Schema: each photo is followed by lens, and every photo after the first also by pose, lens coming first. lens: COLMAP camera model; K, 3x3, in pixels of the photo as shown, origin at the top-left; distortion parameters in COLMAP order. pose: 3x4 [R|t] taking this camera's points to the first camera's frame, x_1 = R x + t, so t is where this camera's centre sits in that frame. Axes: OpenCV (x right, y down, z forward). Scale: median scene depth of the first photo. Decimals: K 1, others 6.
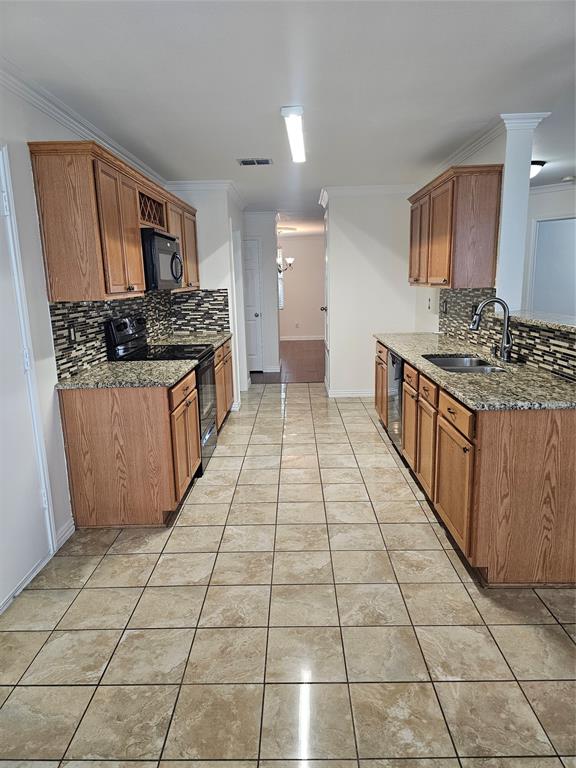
lens RADIAL K [[514.1, 0, 288.0], [0, 514.1, 384.0], [0, 0, 1]] dist [0.006487, 0.000633]
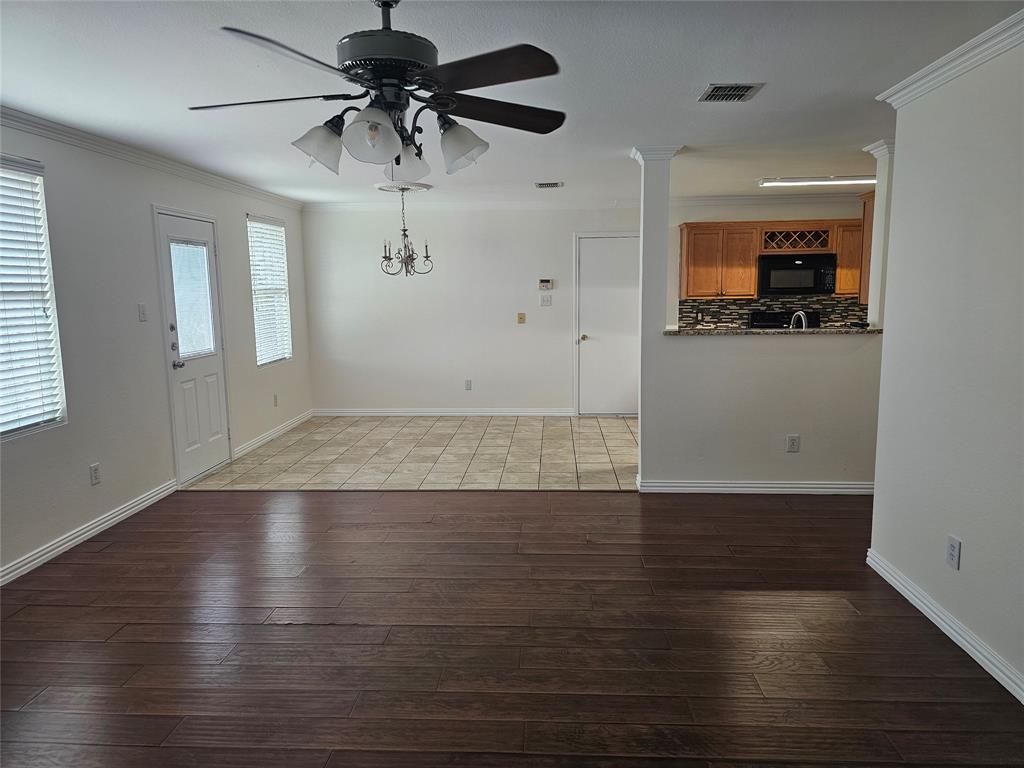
lens RADIAL K [[685.4, 0, 512.0], [0, 685.4, 384.0], [0, 0, 1]] dist [0.006487, 0.000633]
pose [[-0.044309, 0.163871, -0.985486, 2.553051], [-0.184055, 0.968230, 0.169277, -0.188340], [0.981917, 0.188884, -0.012740, 0.492457]]
